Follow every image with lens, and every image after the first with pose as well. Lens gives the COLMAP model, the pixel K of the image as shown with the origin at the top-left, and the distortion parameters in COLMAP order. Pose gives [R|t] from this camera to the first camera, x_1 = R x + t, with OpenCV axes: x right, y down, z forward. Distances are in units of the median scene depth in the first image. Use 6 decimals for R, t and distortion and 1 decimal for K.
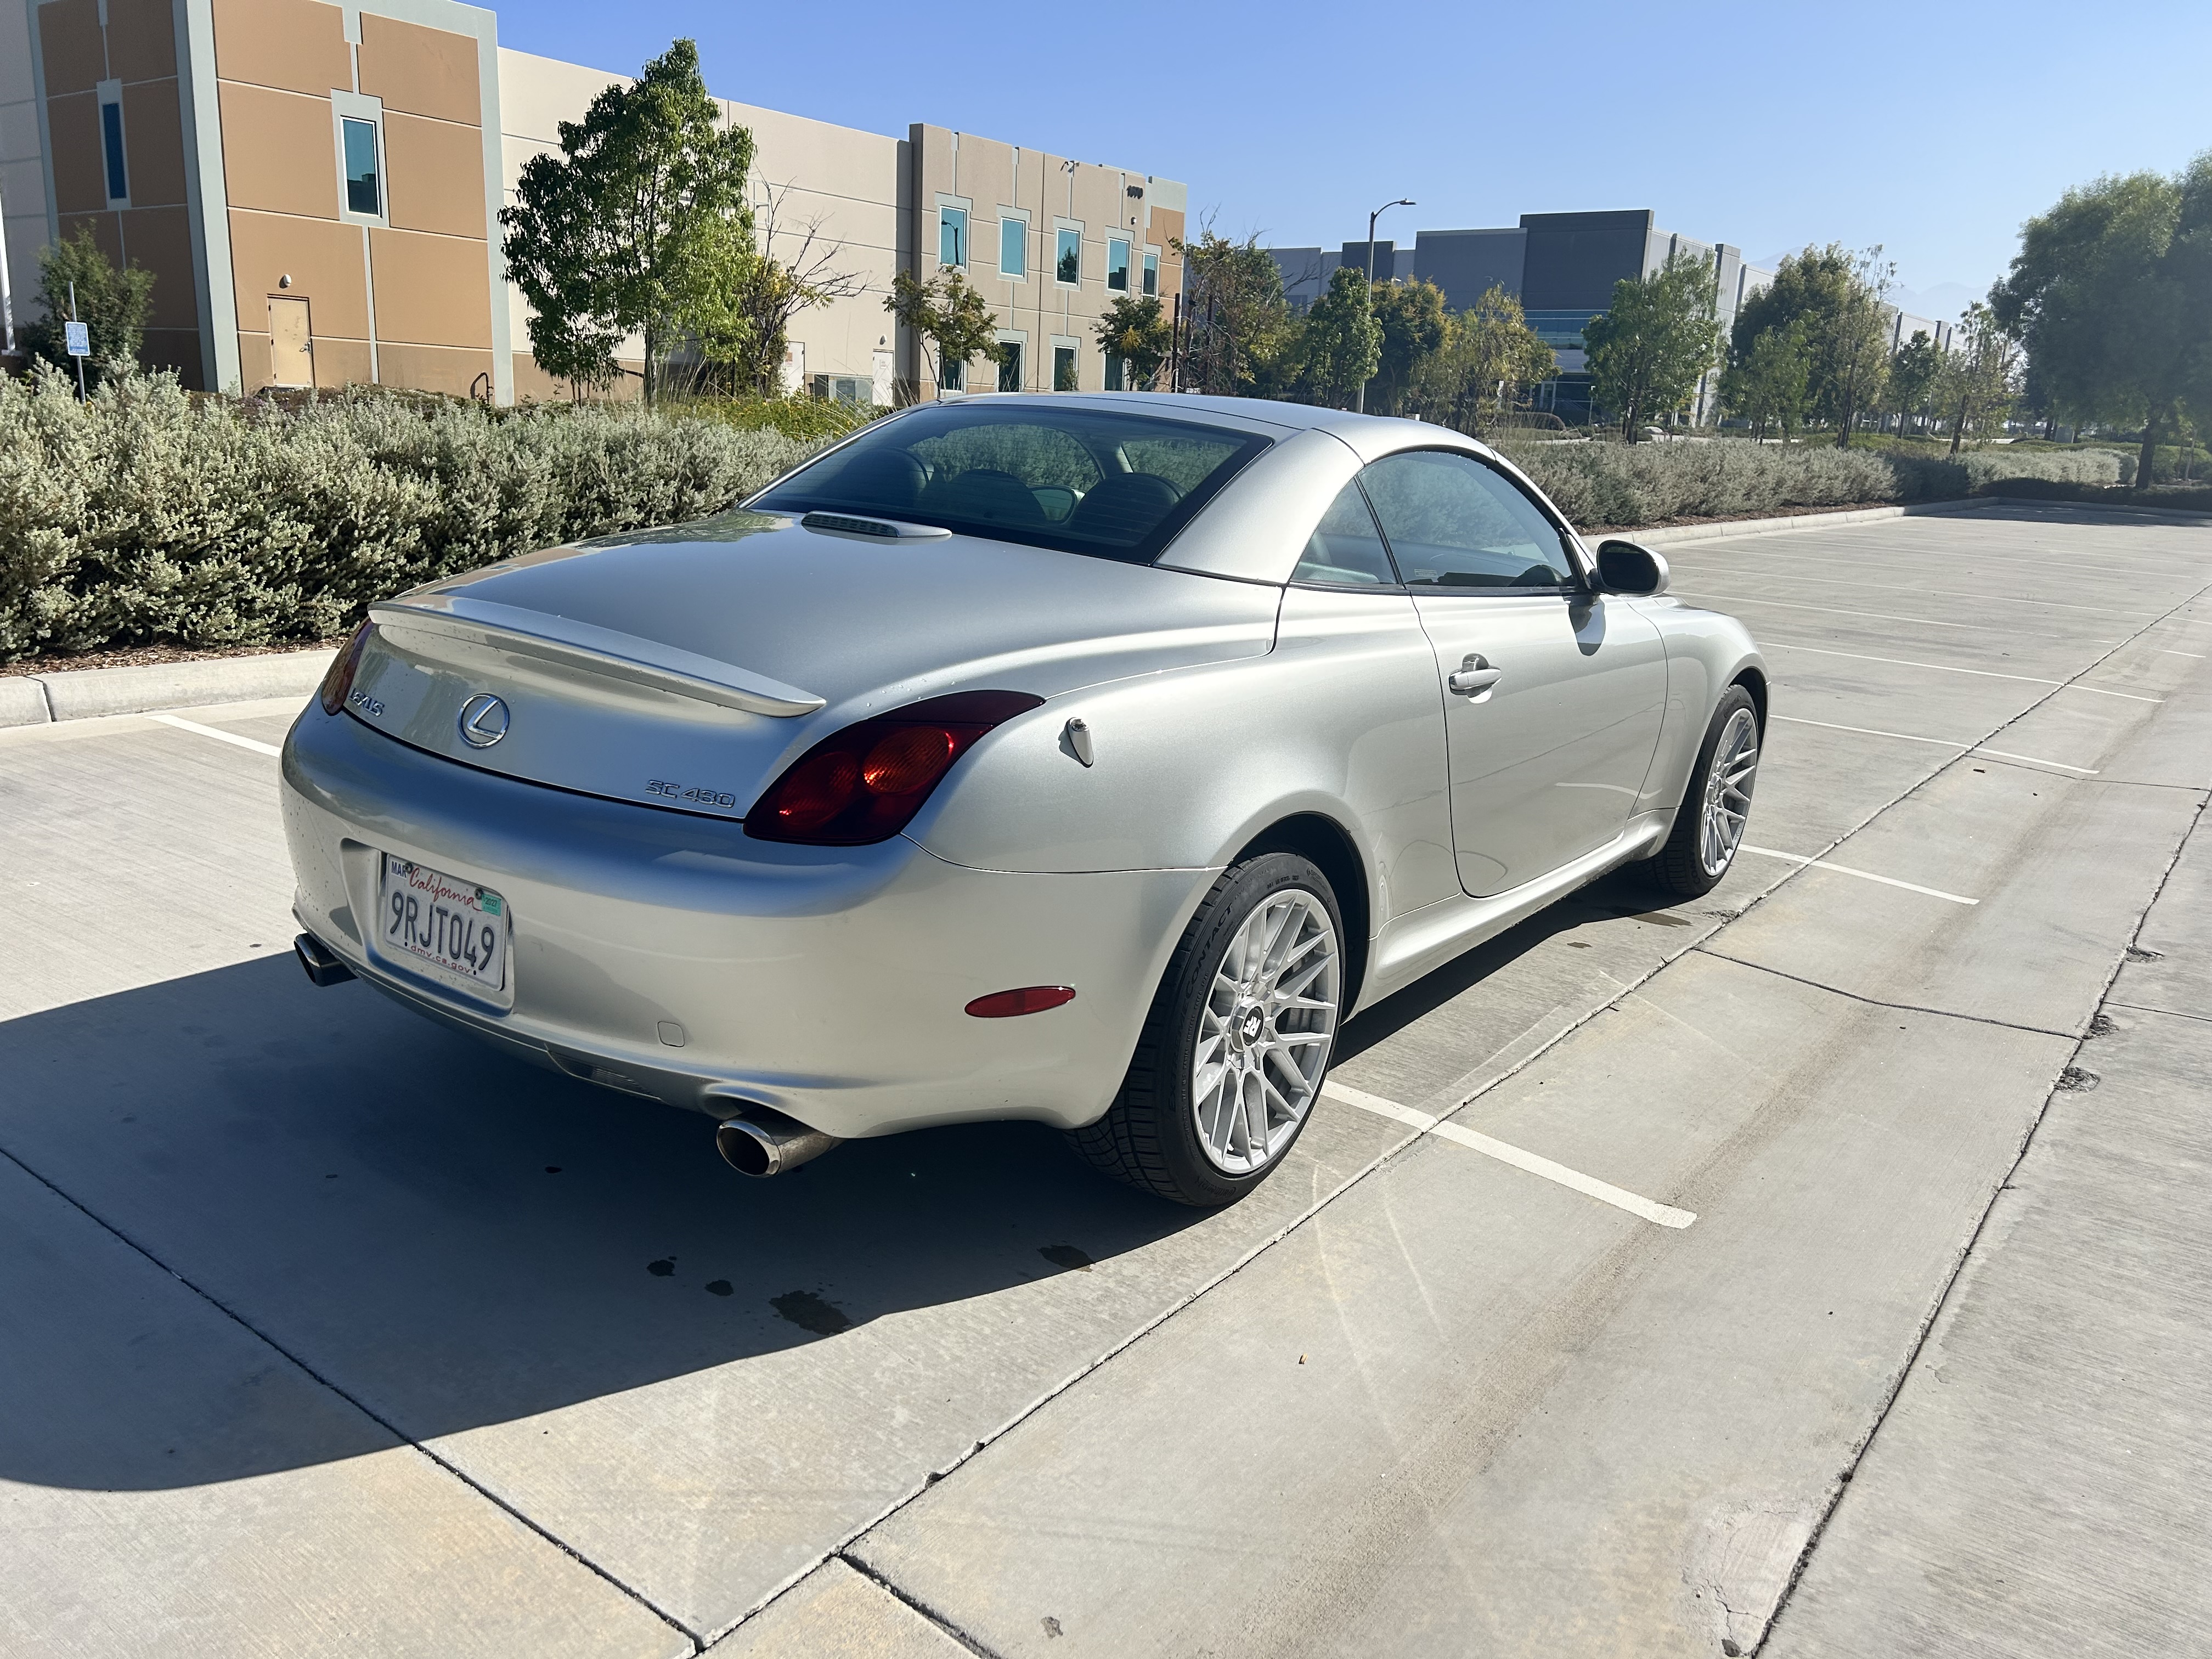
lens RADIAL K [[1662.6, 0, 1112.4], [0, 1662.6, 830.4], [0, 0, 1]] dist [0.054990, -0.061171]
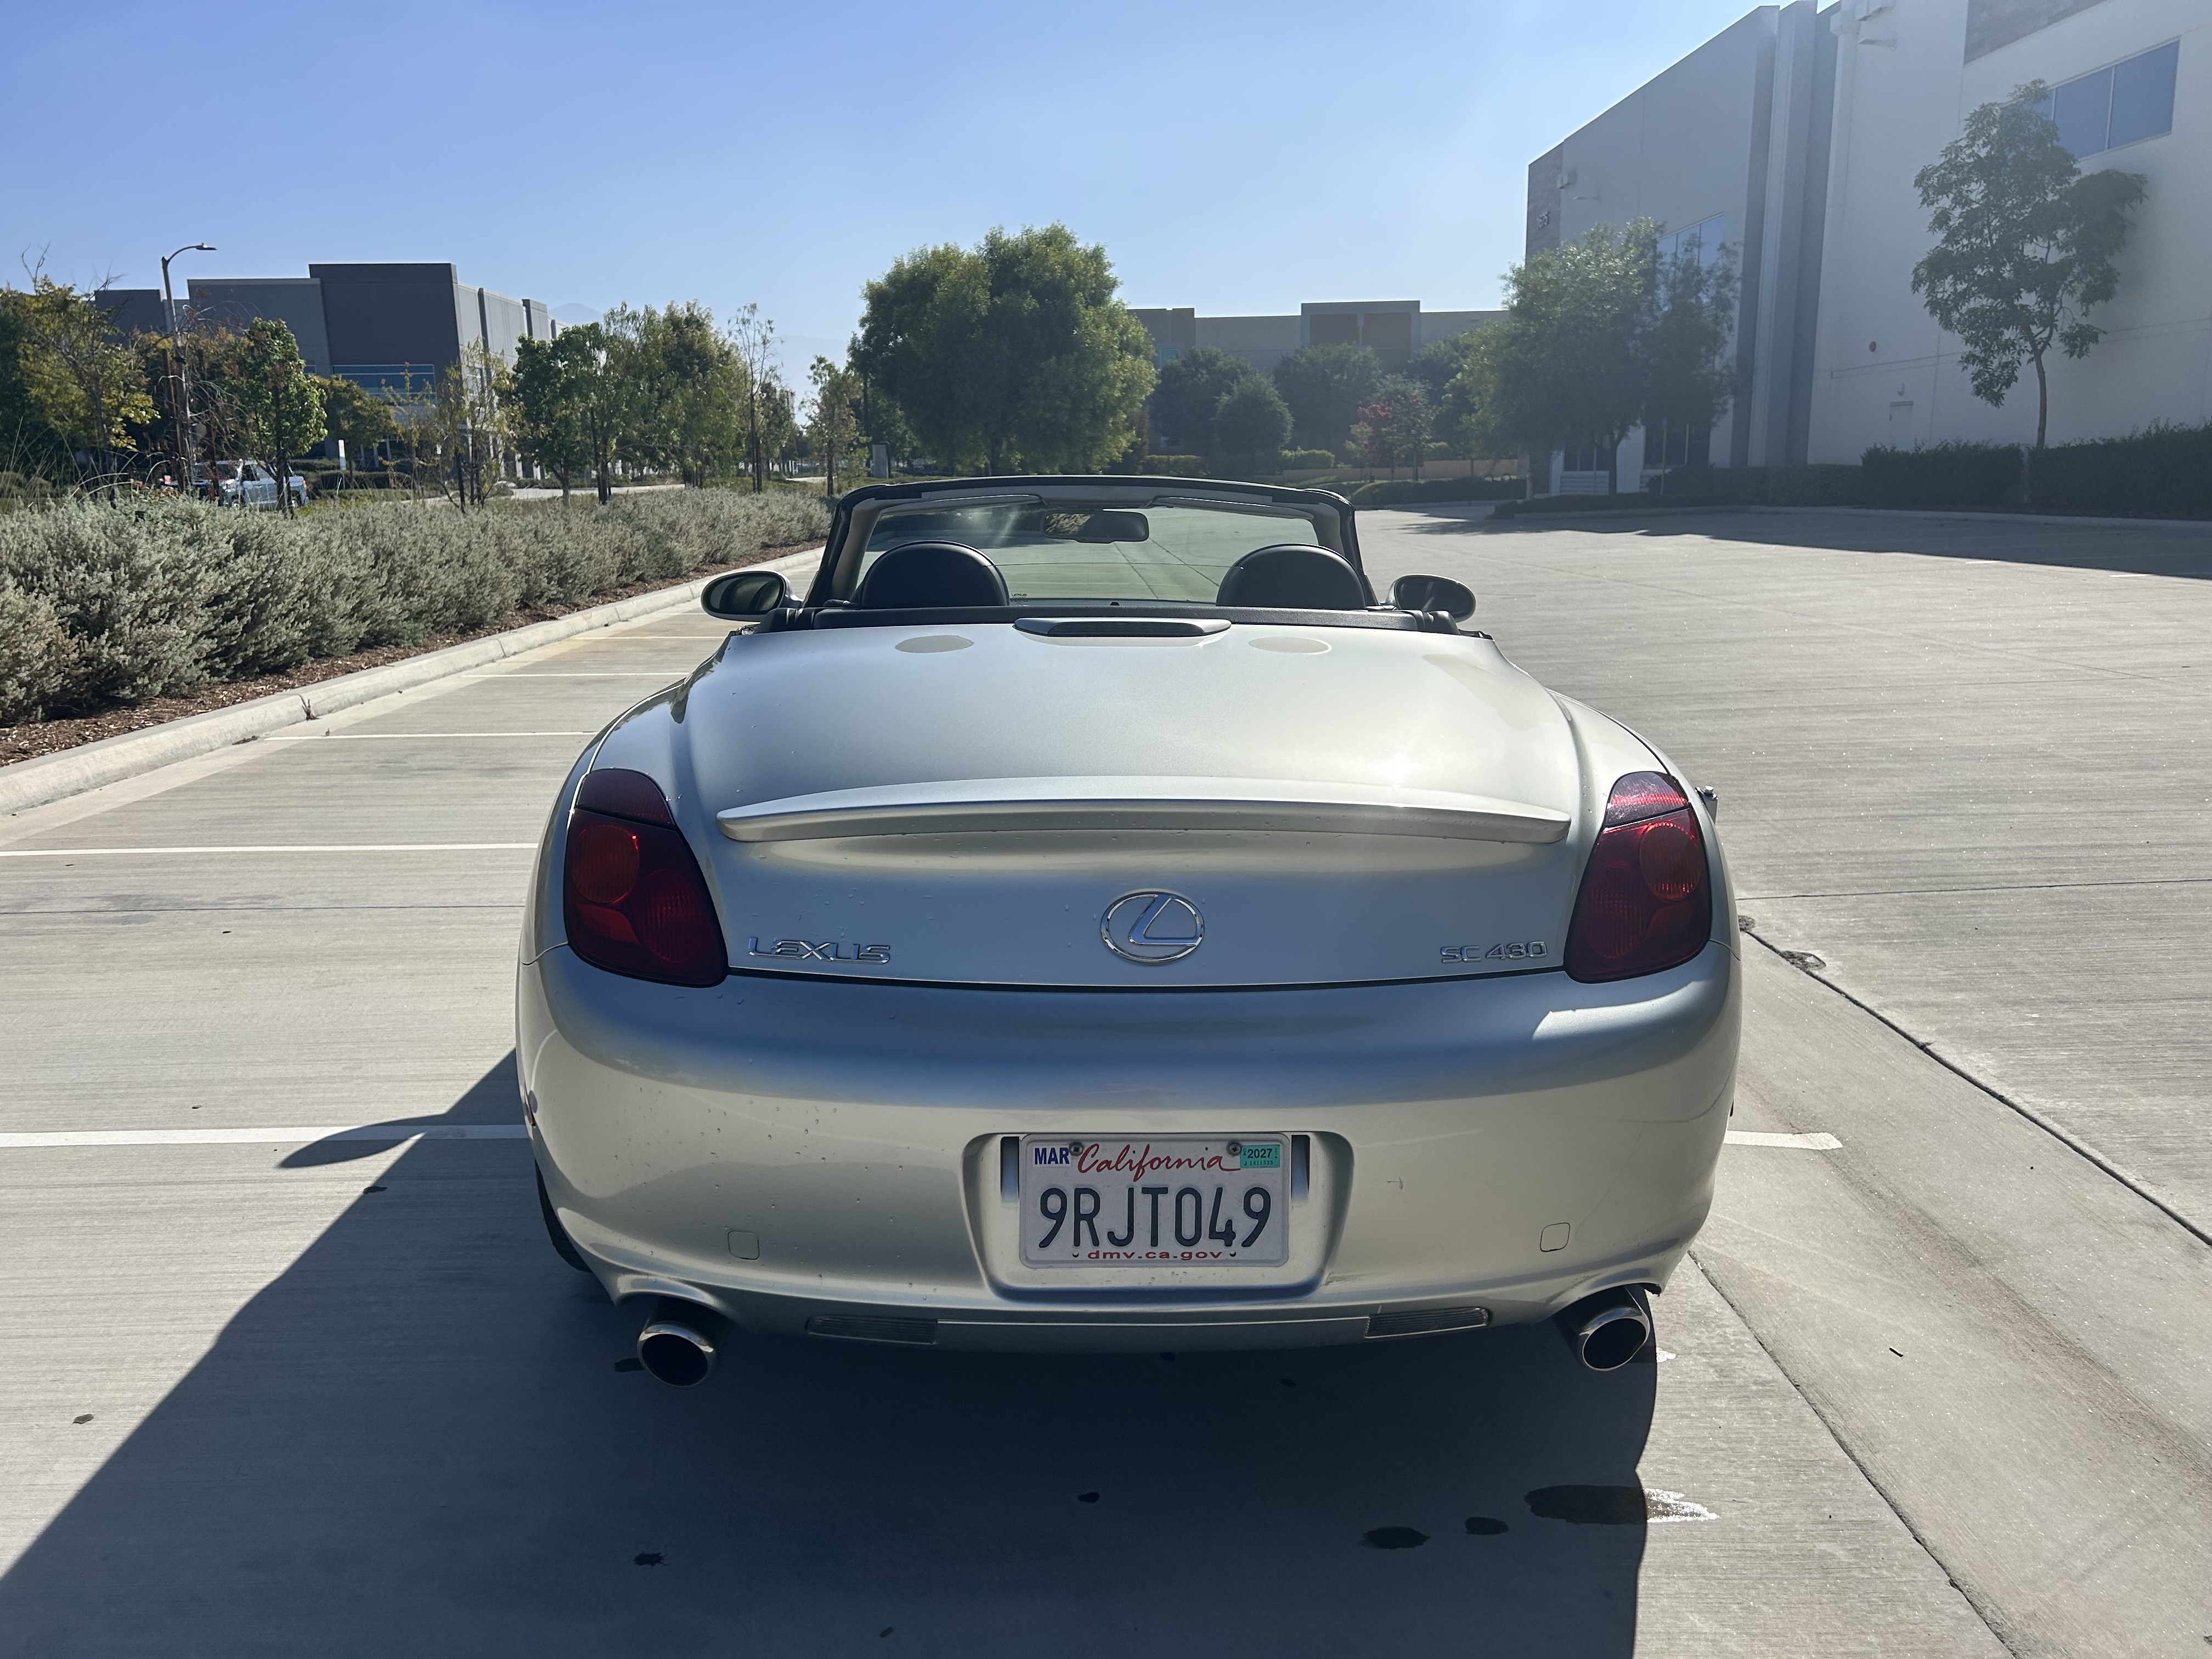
lens RADIAL K [[1662.6, 0, 1113.5], [0, 1662.6, 838.0], [0, 0, 1]] dist [0.054990, -0.061171]
pose [[0.785138, -0.181556, 0.592111, -0.457776], [0.196384, 0.979711, 0.039999, -0.076111], [-0.587360, 0.084876, 0.804863, 0.225288]]
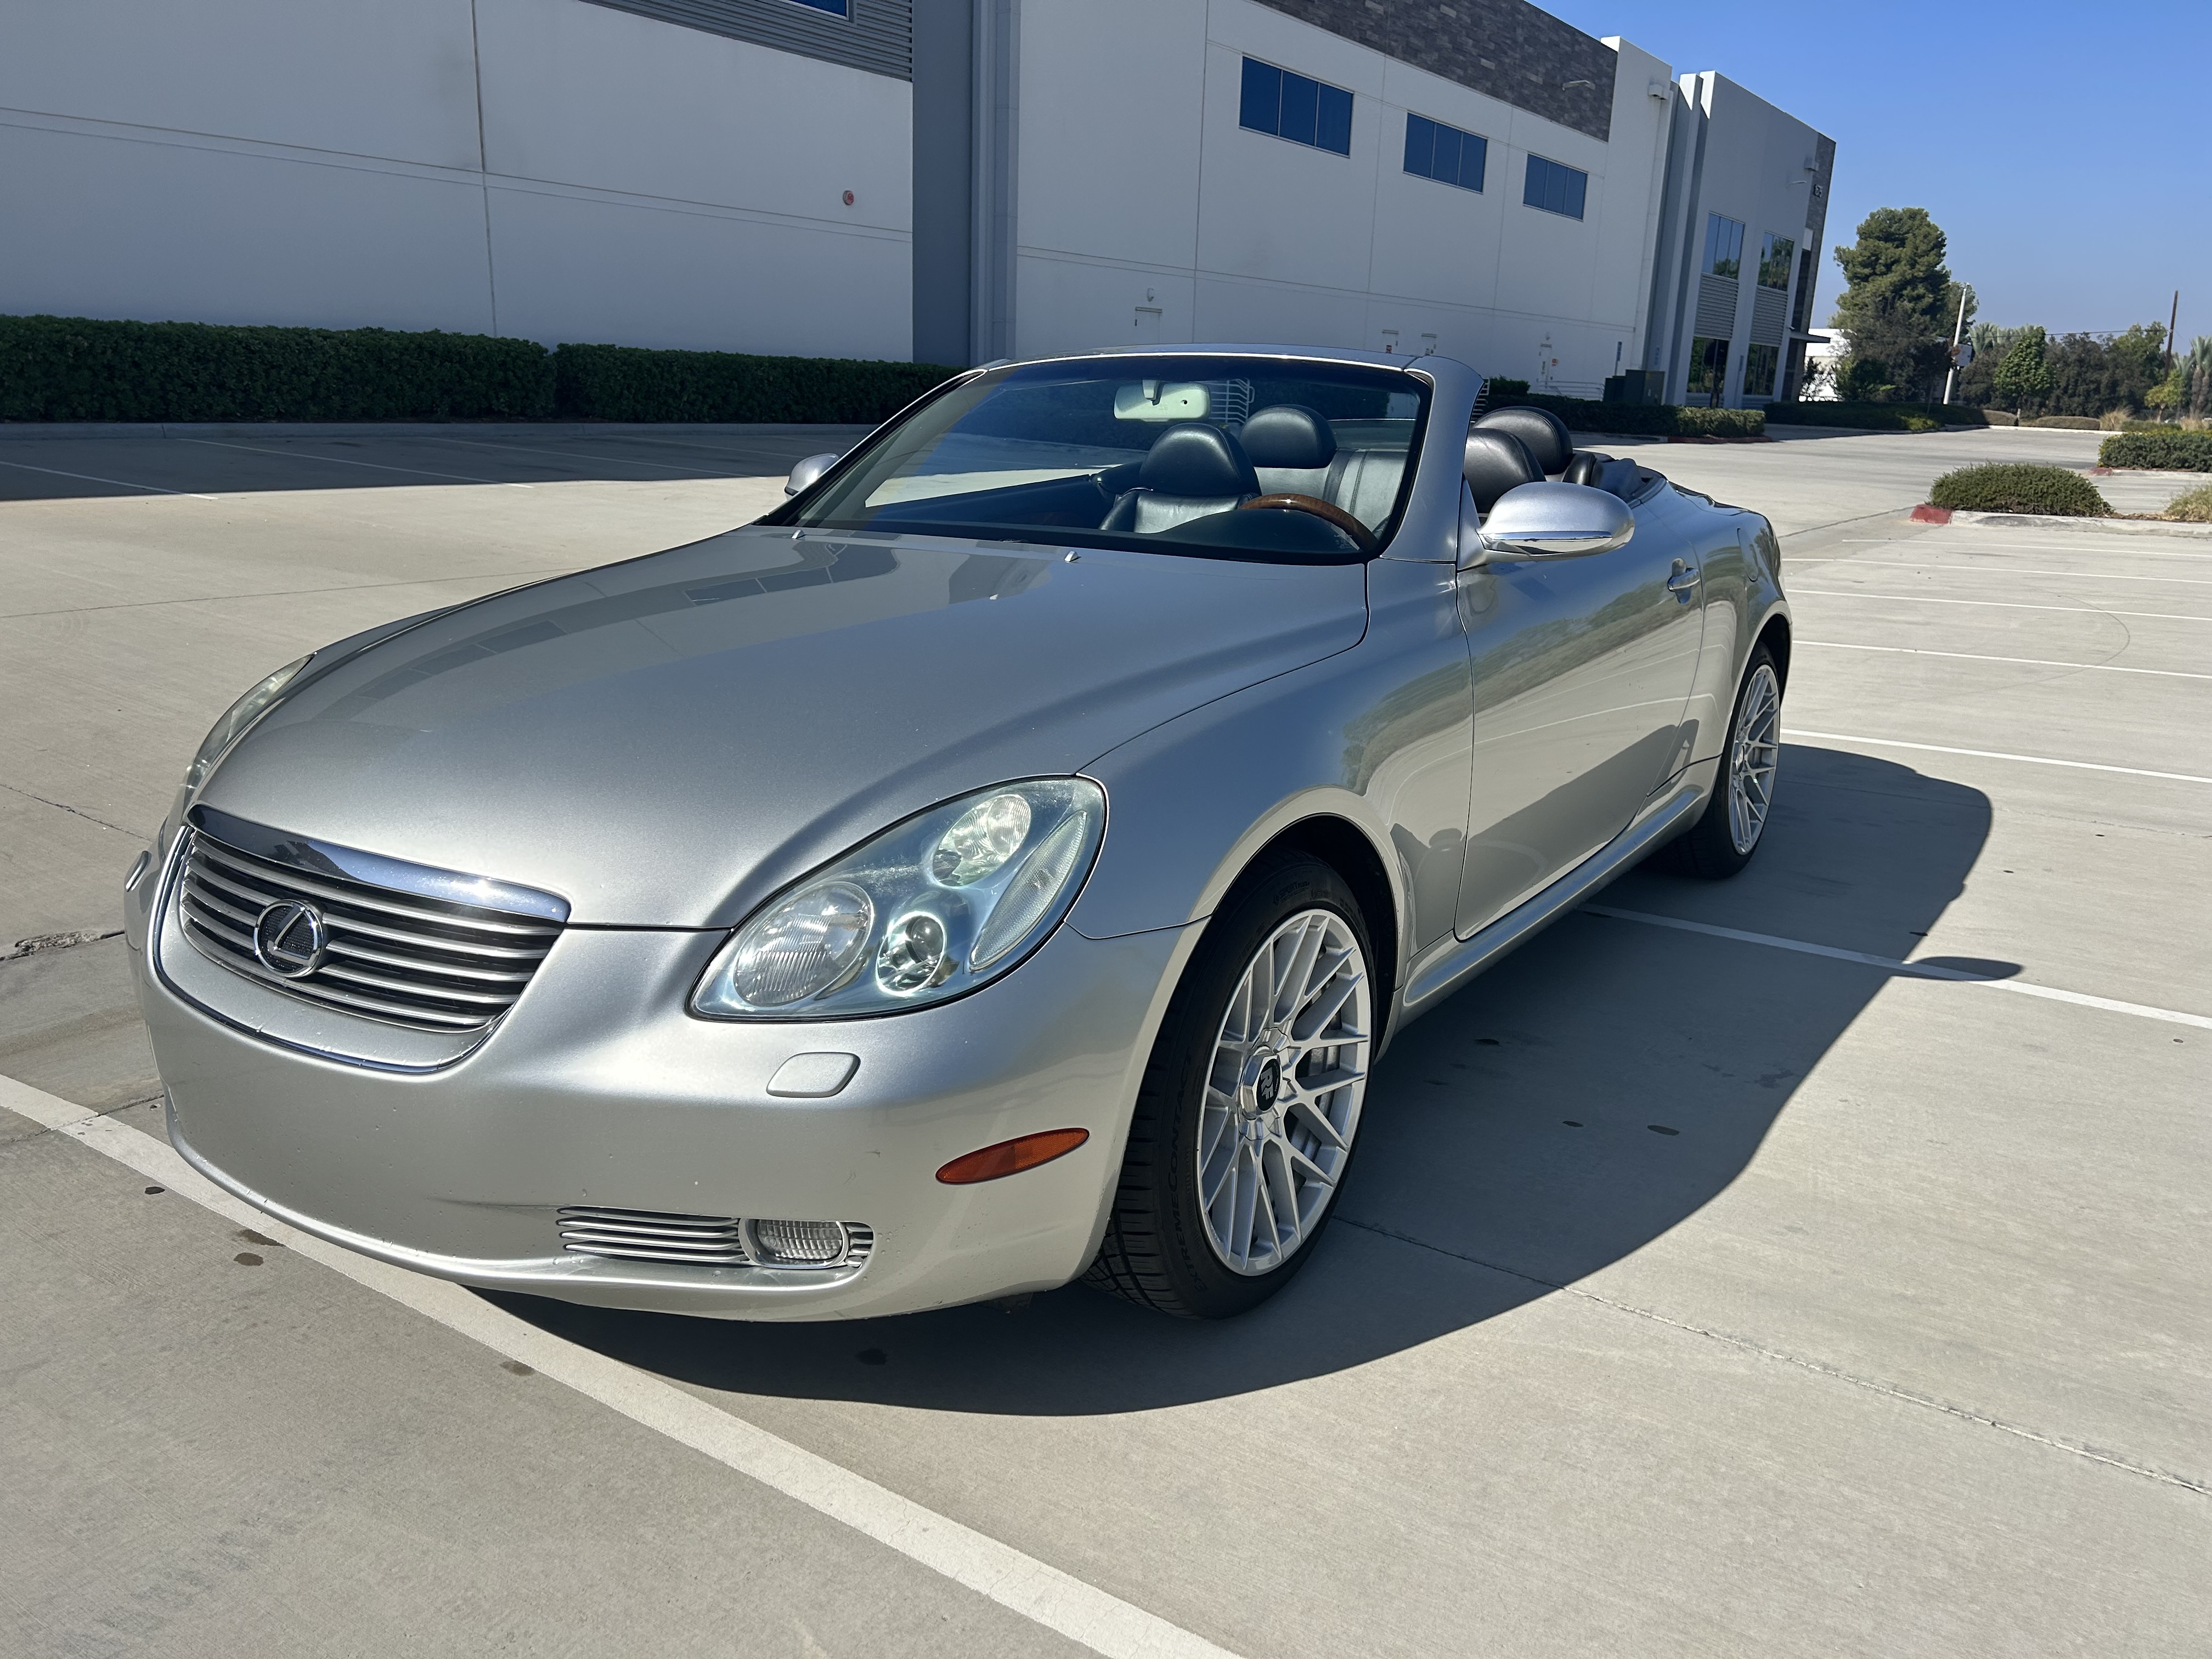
lens RADIAL K [[1662.6, 0, 1116.0], [0, 1662.6, 802.1], [0, 0, 1]] dist [0.054990, -0.061171]
pose [[-0.996334, -0.062699, -0.058209, 0.159113], [-0.082814, 0.877583, 0.472218, -0.407395], [0.021475, 0.475307, -0.879558, 1.697034]]
